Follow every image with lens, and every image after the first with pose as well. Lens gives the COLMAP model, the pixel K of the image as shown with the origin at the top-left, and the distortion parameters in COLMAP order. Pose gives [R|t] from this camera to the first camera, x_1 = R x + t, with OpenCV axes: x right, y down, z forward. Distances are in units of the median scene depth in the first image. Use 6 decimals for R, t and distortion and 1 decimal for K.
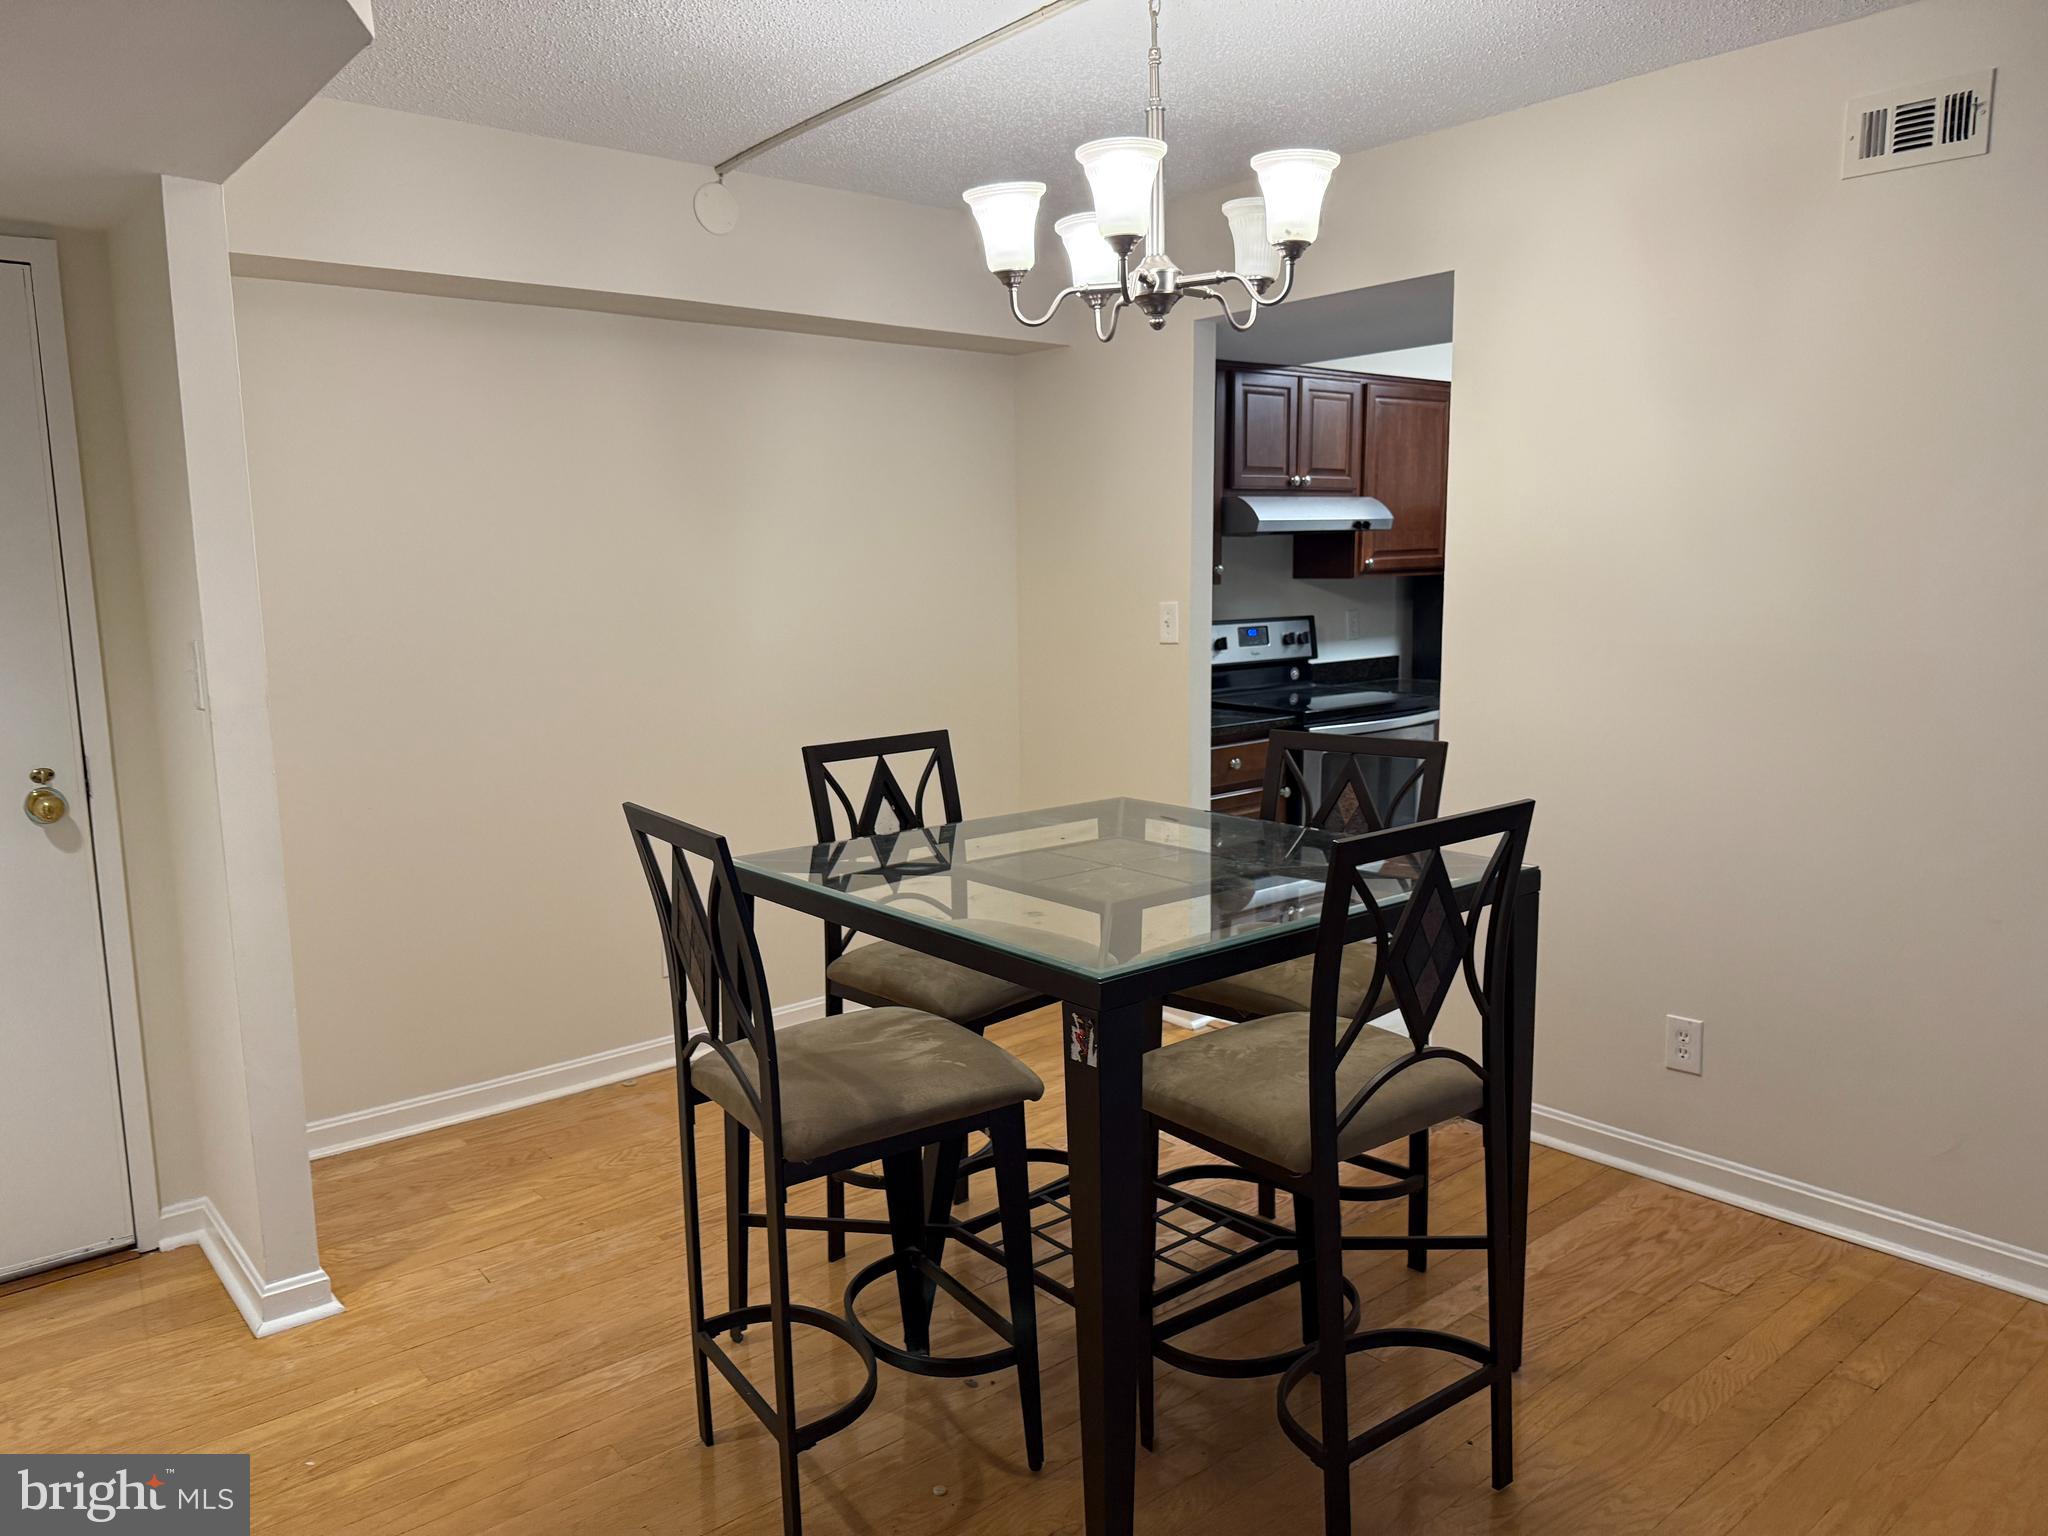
lens RADIAL K [[1444.7, 0, 1017.3], [0, 1444.7, 772.0], [0, 0, 1]] dist [0.117731, -0.149641]
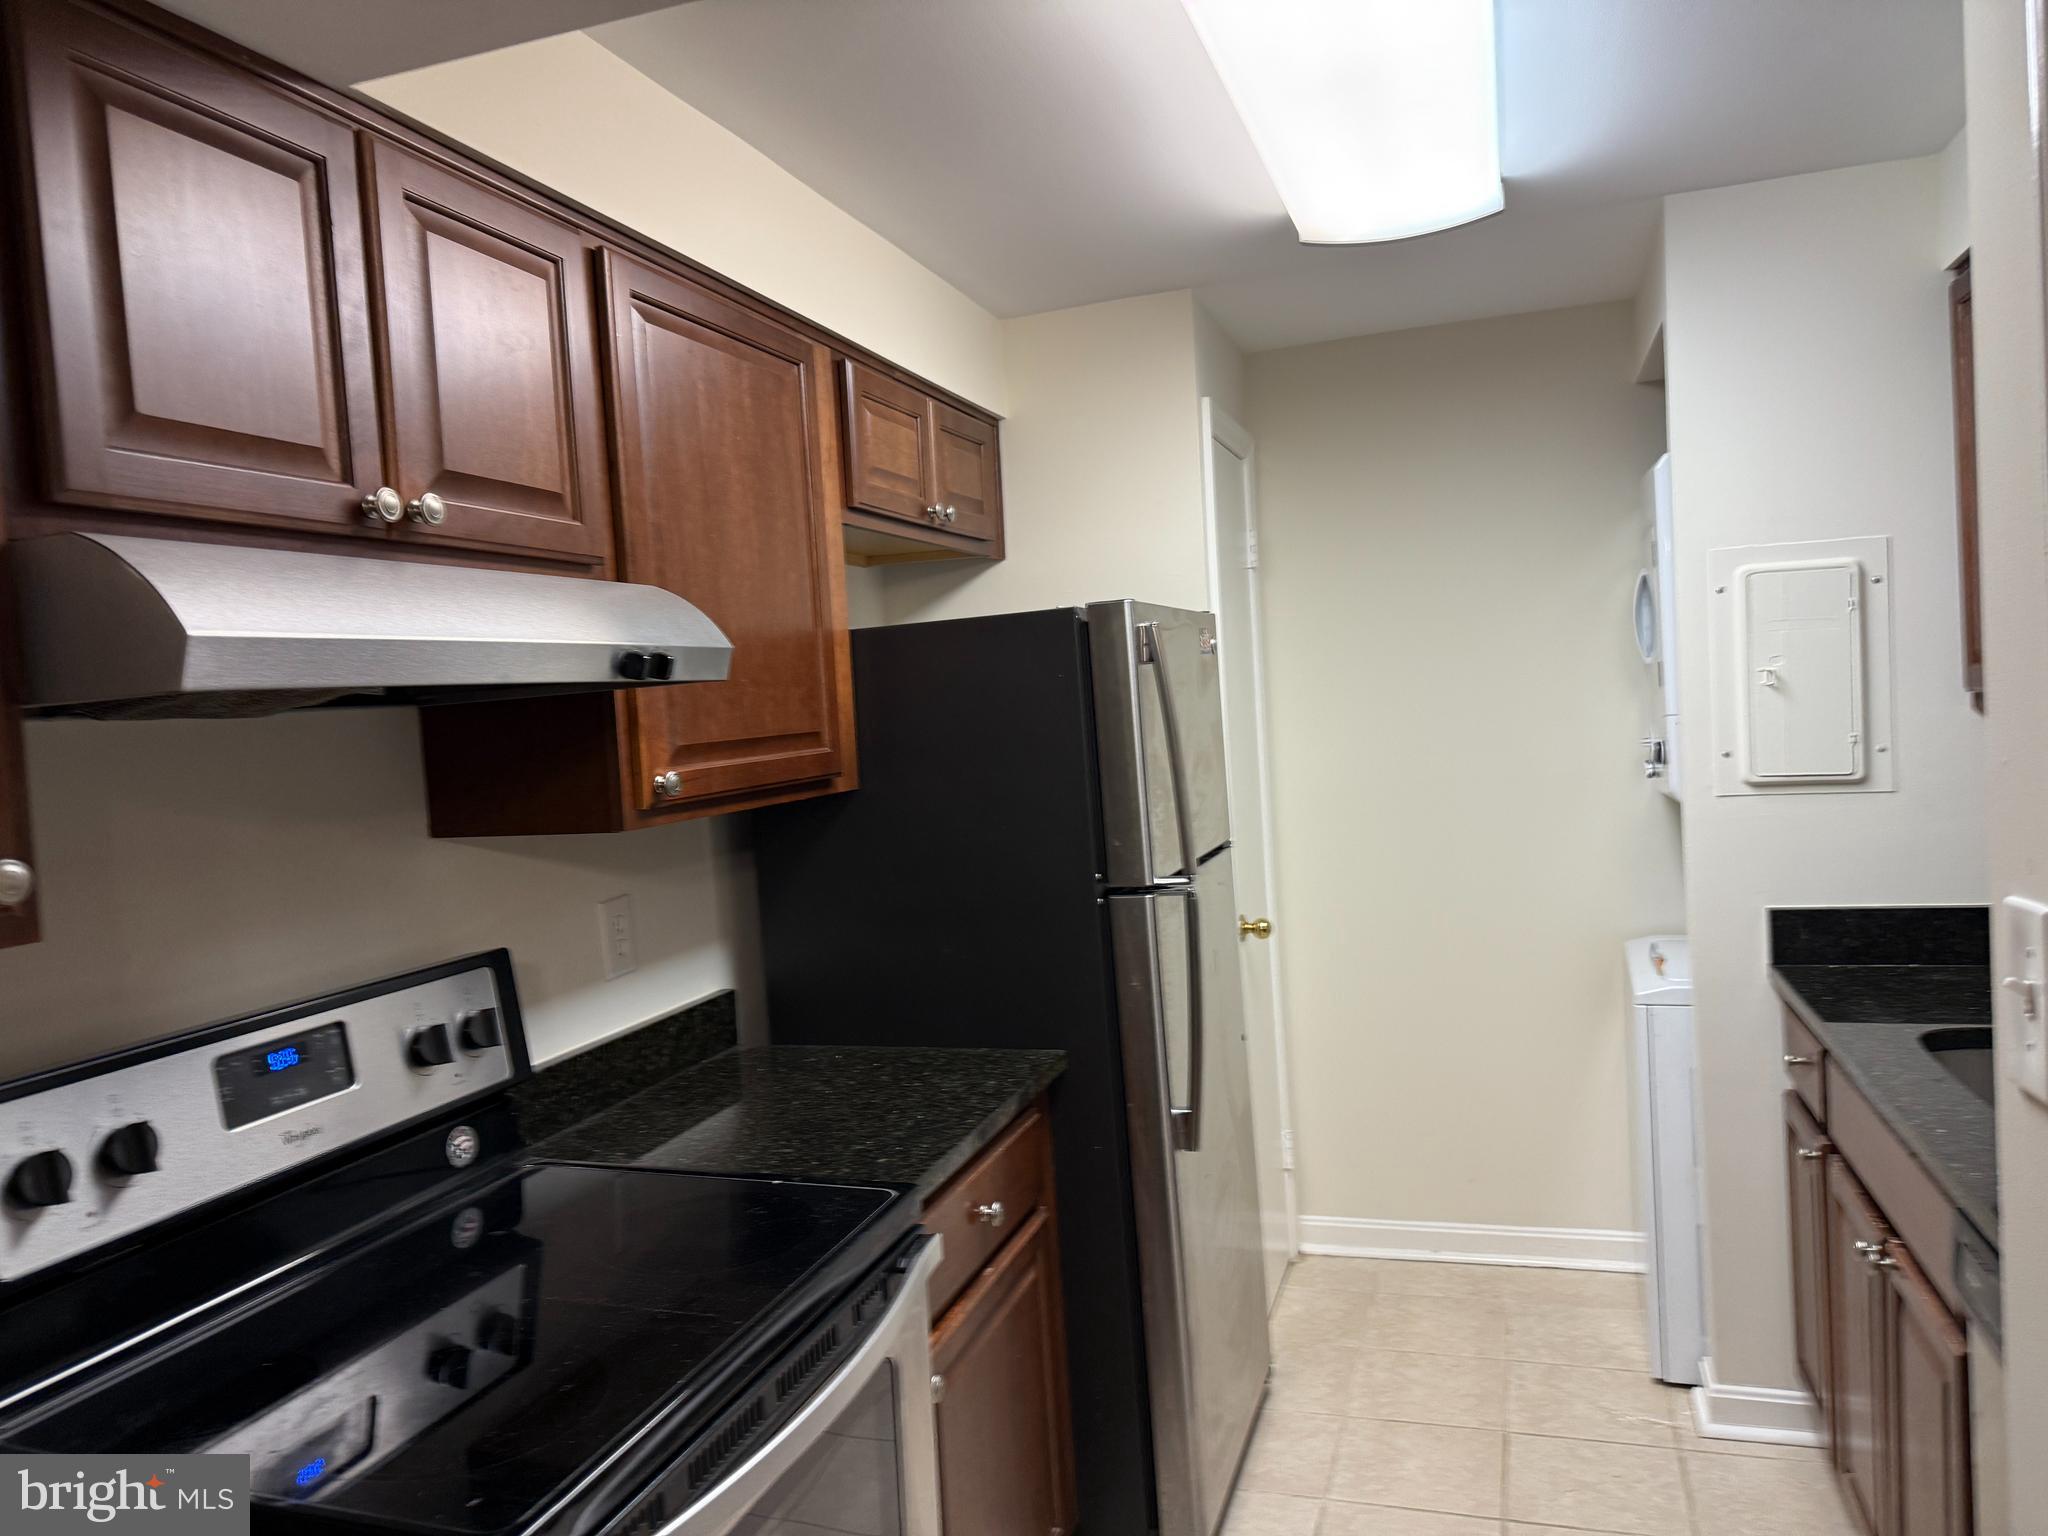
lens RADIAL K [[1426.3, 0, 1018.3], [0, 1426.3, 775.8], [0, 0, 1]] dist [0.104627, -0.150635]
pose [[0.854683, -0.067507, 0.514742, 0.141879], [0.128089, 0.988278, -0.083070, -0.107482], [-0.503101, 0.136931, 0.853311, 0.679916]]
